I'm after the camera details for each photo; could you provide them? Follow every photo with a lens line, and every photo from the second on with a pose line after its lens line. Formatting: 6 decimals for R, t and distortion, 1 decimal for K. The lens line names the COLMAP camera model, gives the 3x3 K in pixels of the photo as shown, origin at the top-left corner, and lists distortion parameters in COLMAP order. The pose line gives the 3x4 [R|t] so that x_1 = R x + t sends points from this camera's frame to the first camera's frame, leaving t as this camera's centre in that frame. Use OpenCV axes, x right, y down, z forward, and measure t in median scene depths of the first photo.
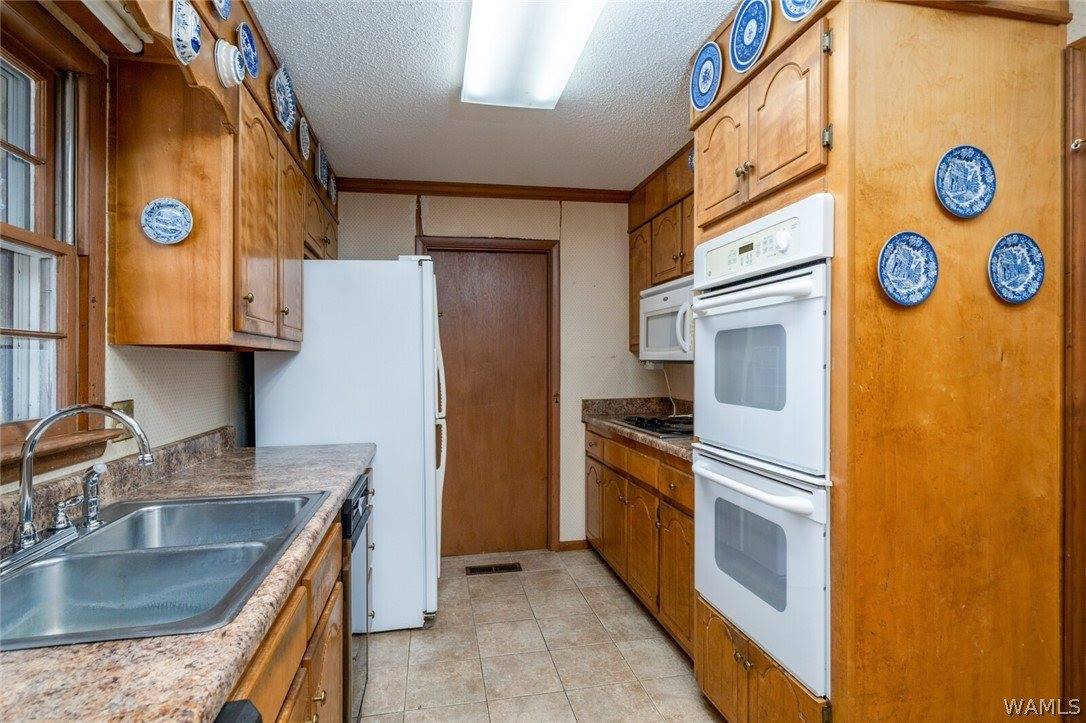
lens RADIAL K [[562.4, 0, 531.6], [0, 562.4, 359.7], [0, 0, 1]] dist [0.005809, -0.000866]
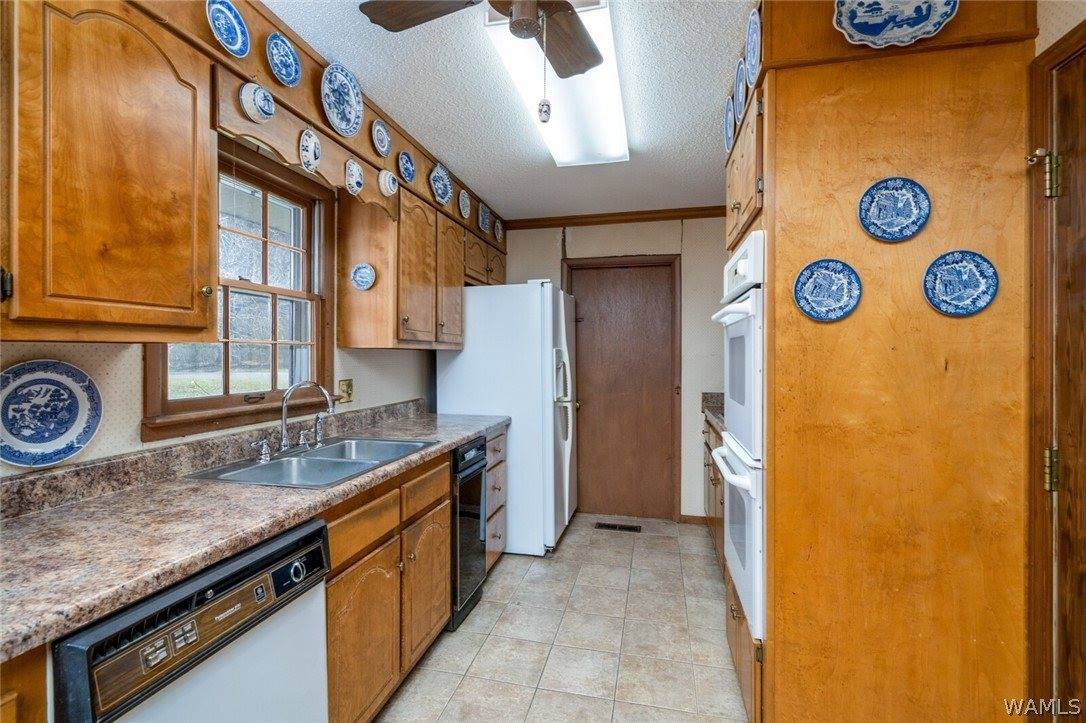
lens RADIAL K [[518.4, 0, 522.8], [0, 518.4, 355.5], [0, 0, 1]] dist [0.003793, 0.000776]
pose [[0.900499, 0.012859, -0.434669, 0.489644], [-0.008964, 0.999899, 0.011010, -0.027037], [0.434767, -0.006018, 0.900523, -0.218297]]
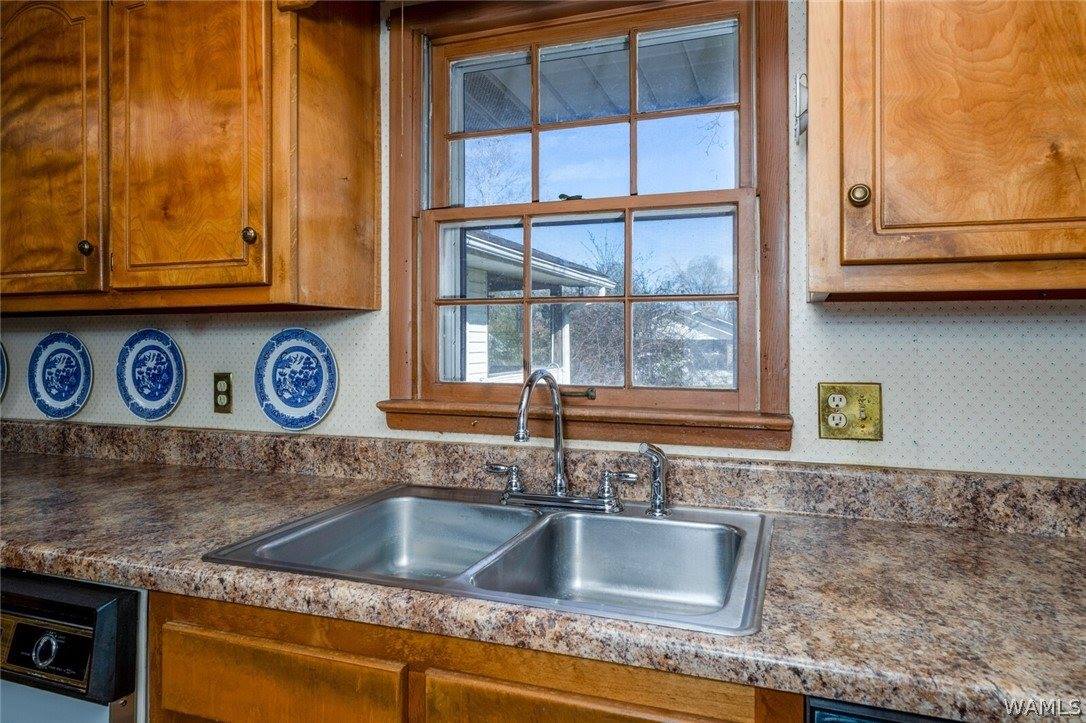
lens RADIAL K [[658.1, 0, 565.1], [0, 658.1, 341.3], [0, 0, 1]] dist [0.002284, 0.003417]
pose [[-0.500013, 0.013610, -0.865911, 0.175153], [0.009027, 0.999904, 0.010504, 0.009232], [0.865971, -0.002565, -0.500088, 1.069013]]
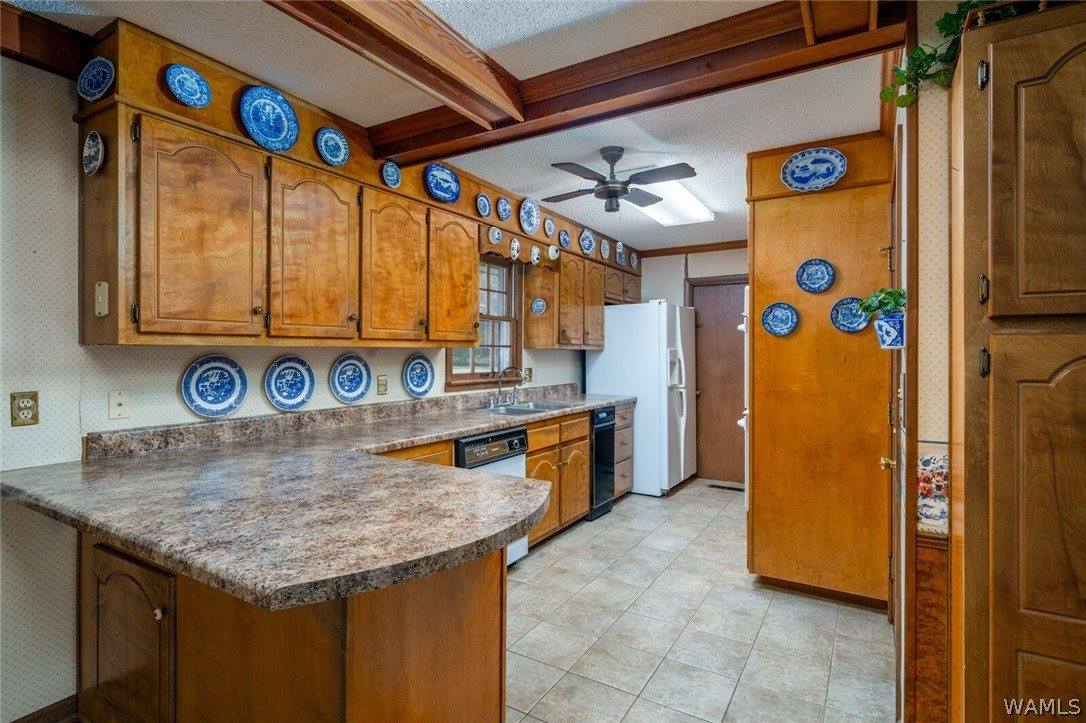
lens RADIAL K [[562.4, 0, 534.8], [0, 562.4, 352.4], [0, 0, 1]] dist [0.005809, -0.000866]
pose [[0.740264, 0.012781, -0.672195, 1.244579], [-0.008141, 0.999916, 0.010046, -0.038026], [0.672267, -0.001964, 0.740306, -1.106250]]
